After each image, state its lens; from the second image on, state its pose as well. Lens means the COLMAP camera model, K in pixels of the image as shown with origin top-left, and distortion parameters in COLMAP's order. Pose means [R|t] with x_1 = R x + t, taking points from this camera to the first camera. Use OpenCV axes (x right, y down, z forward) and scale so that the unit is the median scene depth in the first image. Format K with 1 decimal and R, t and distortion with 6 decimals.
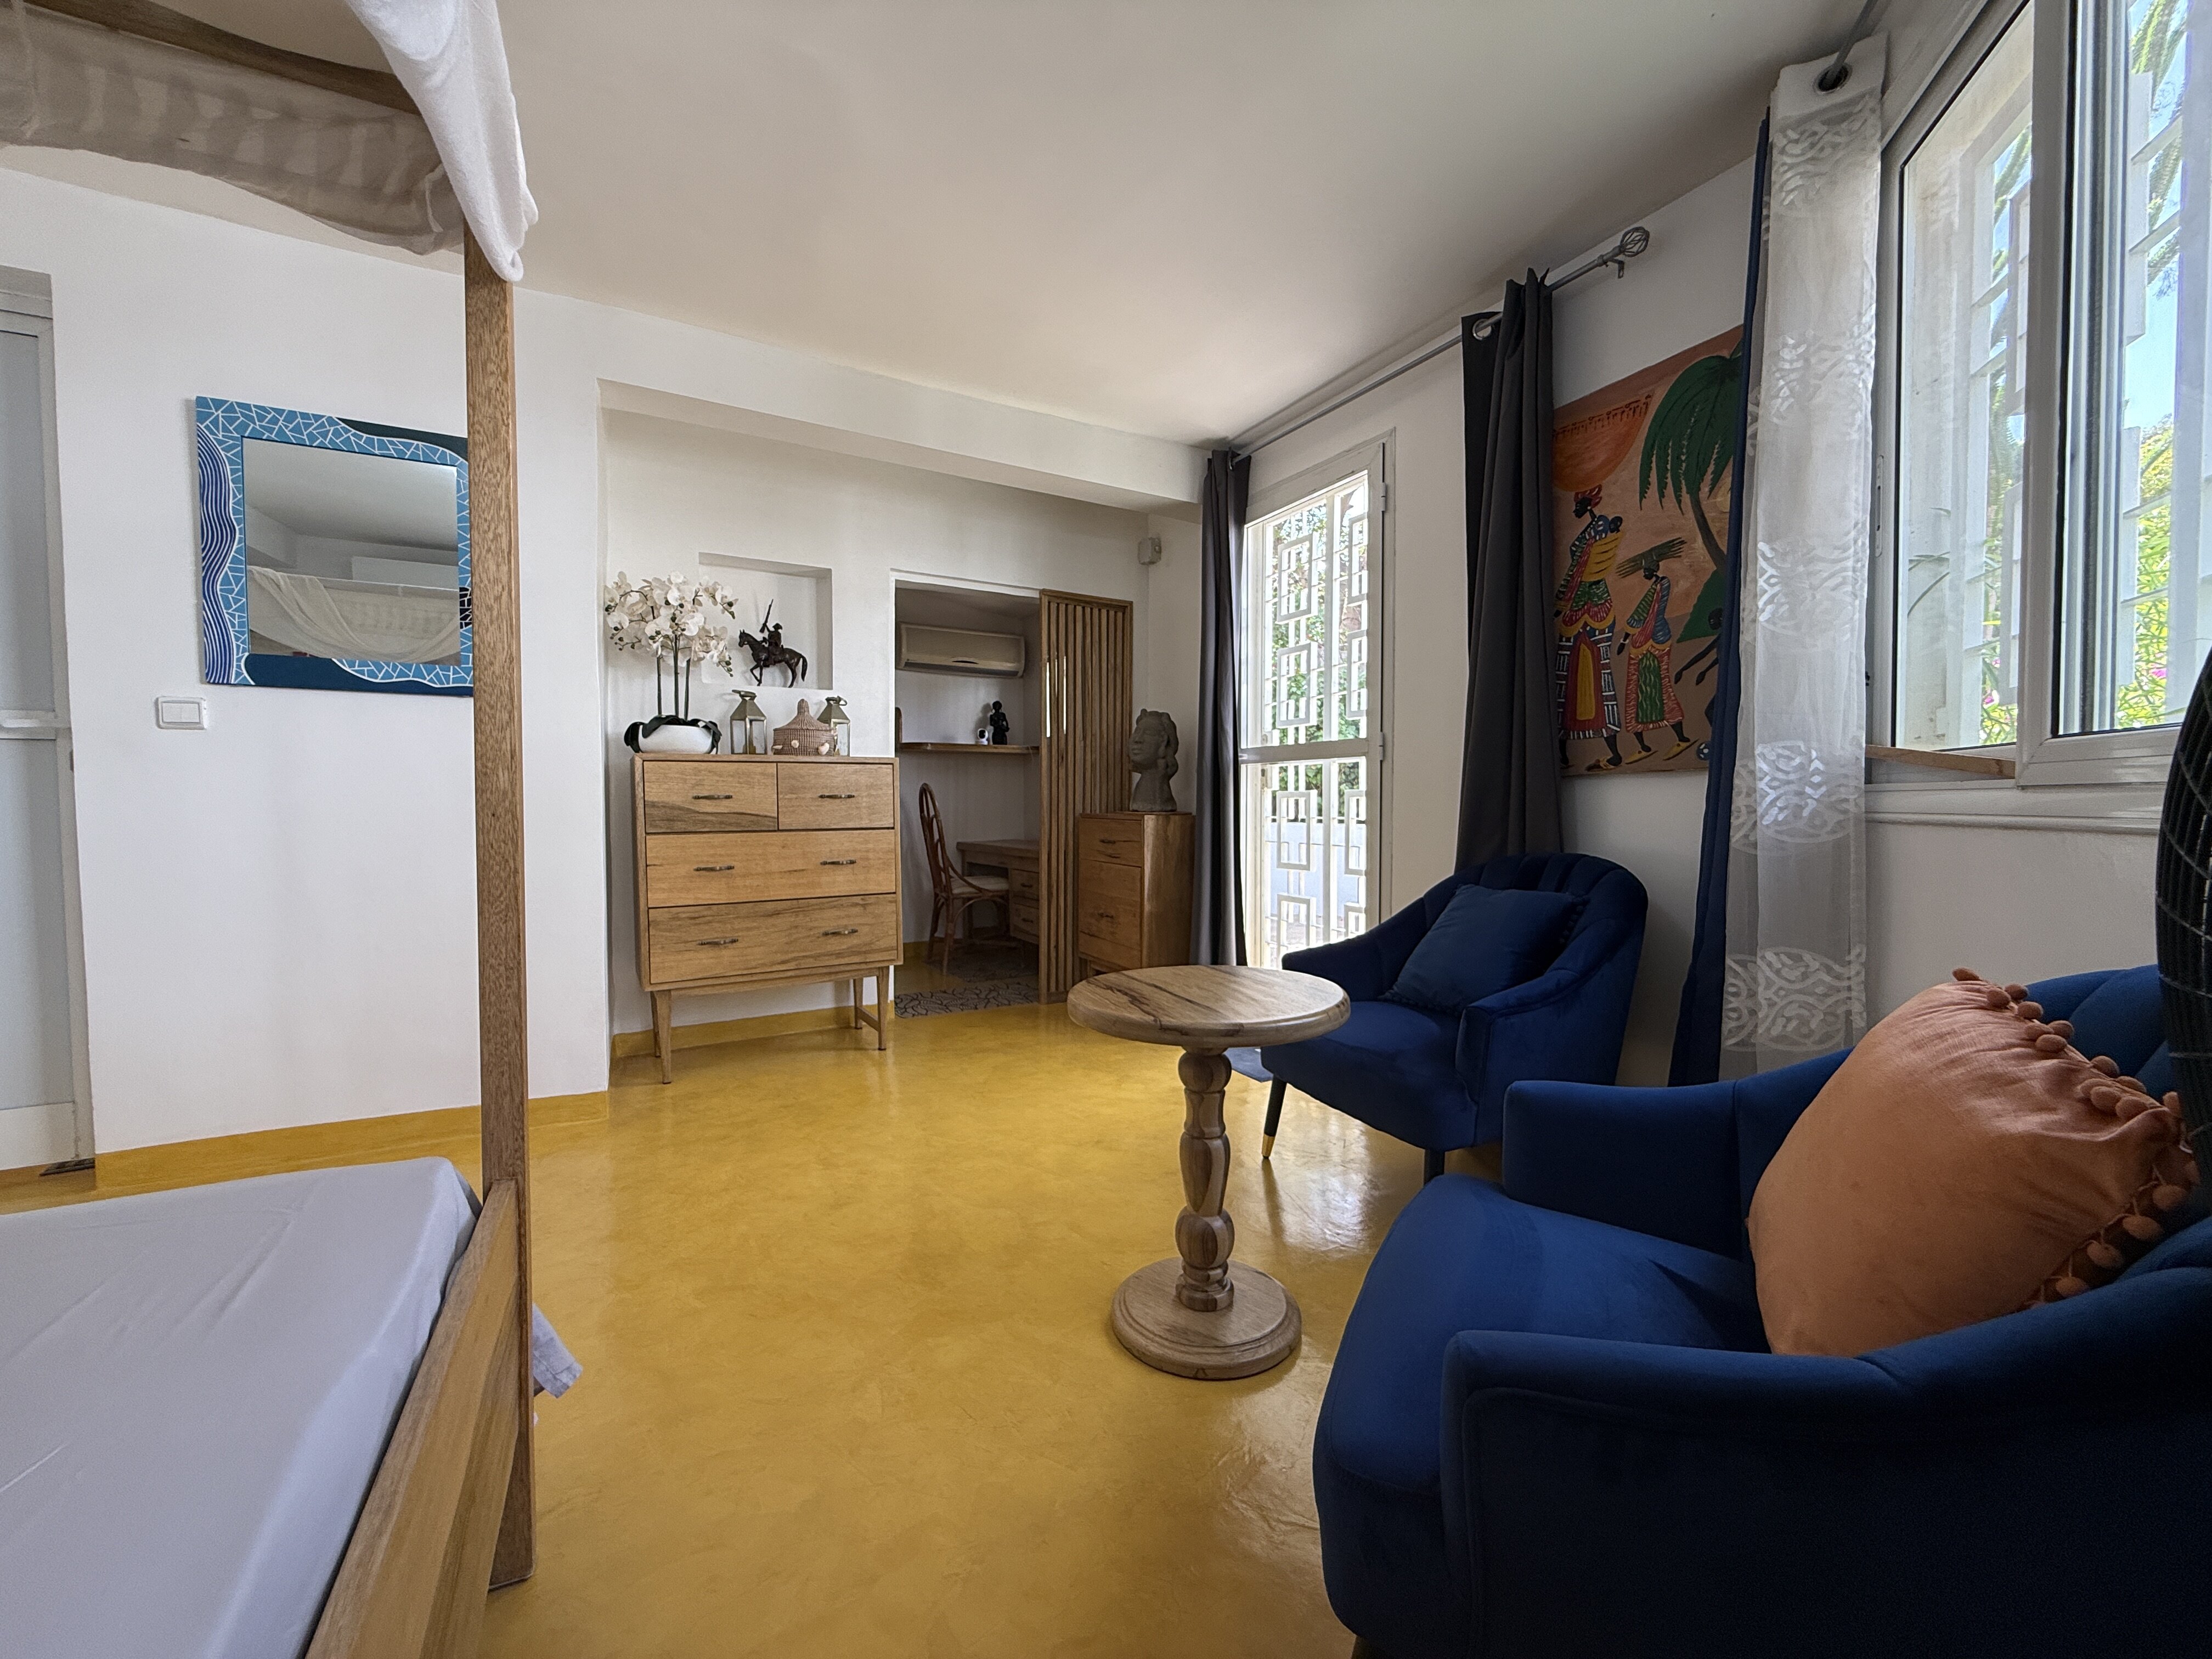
lens RADIAL K [[882.9, 0, 1099.2], [0, 882.9, 830.3], [0, 0, 1]] dist [-0.001585, 0.000067]
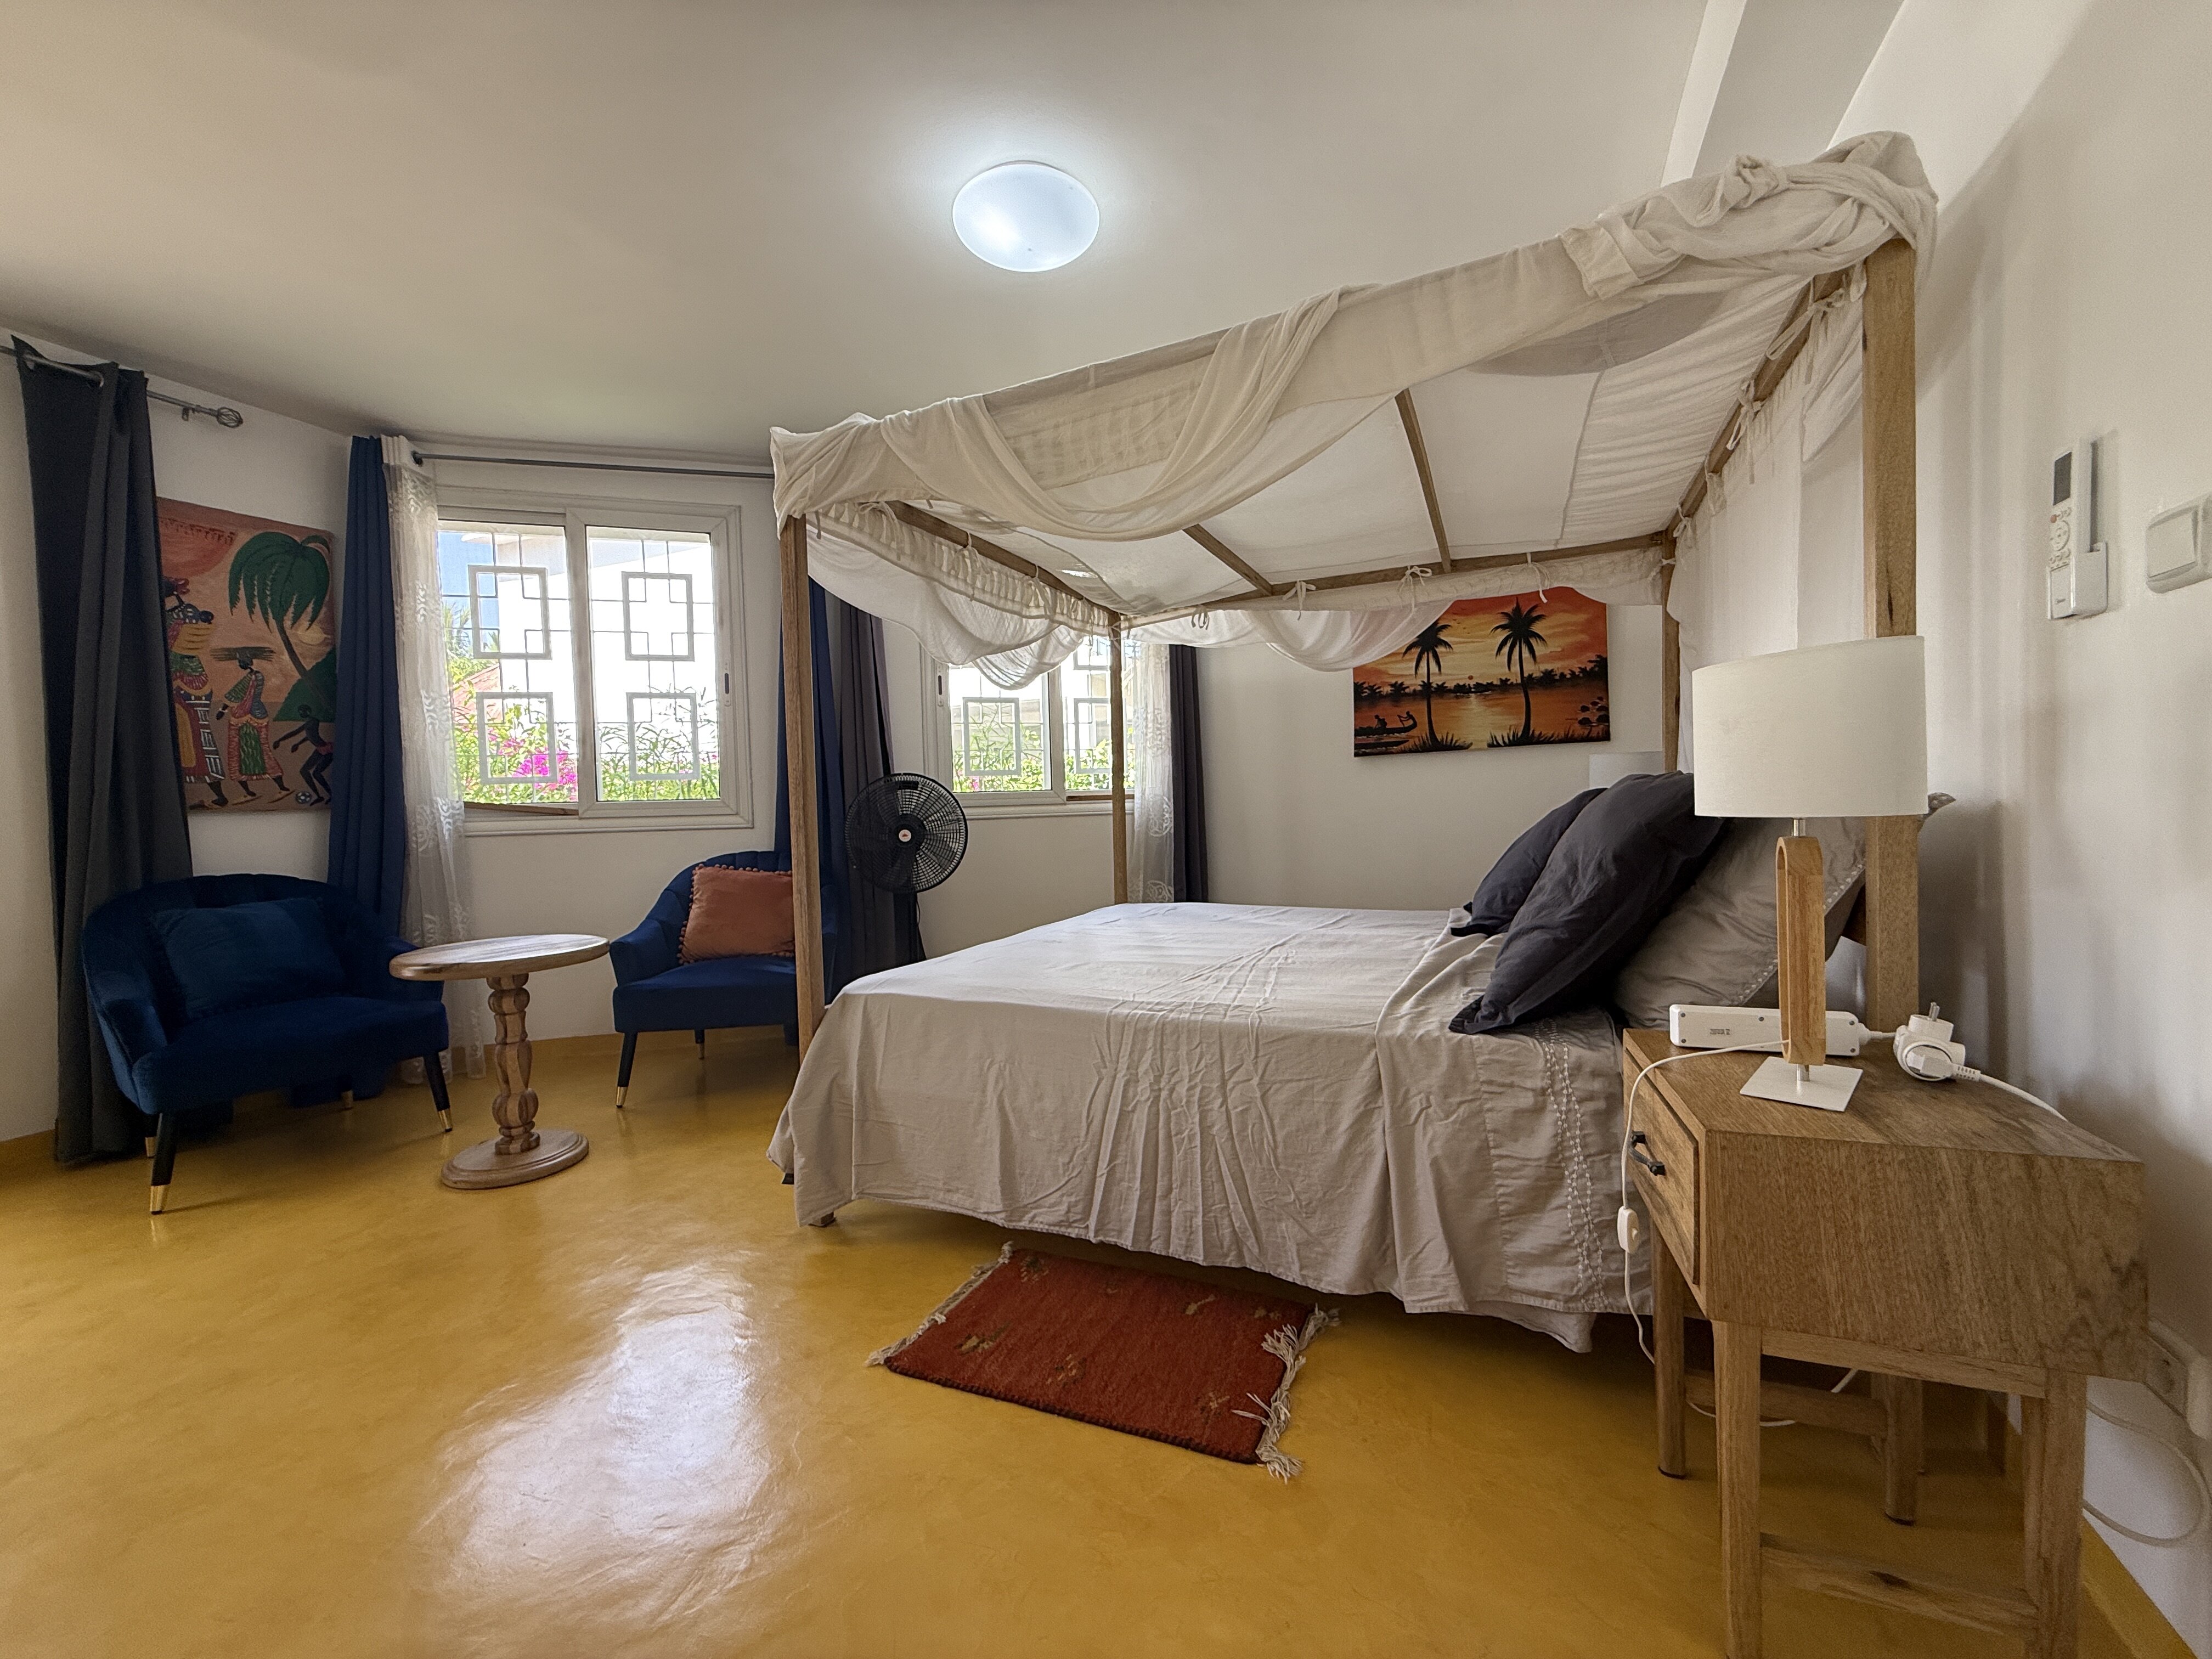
lens RADIAL K [[882.9, 0, 1099.2], [0, 882.9, 830.3], [0, 0, 1]] dist [-0.001585, 0.000067]
pose [[-0.611251, -0.002023, 0.791434, -1.254704], [0.053961, 0.997563, 0.044226, -0.026361], [-0.789595, 0.069740, -0.609653, 0.805481]]
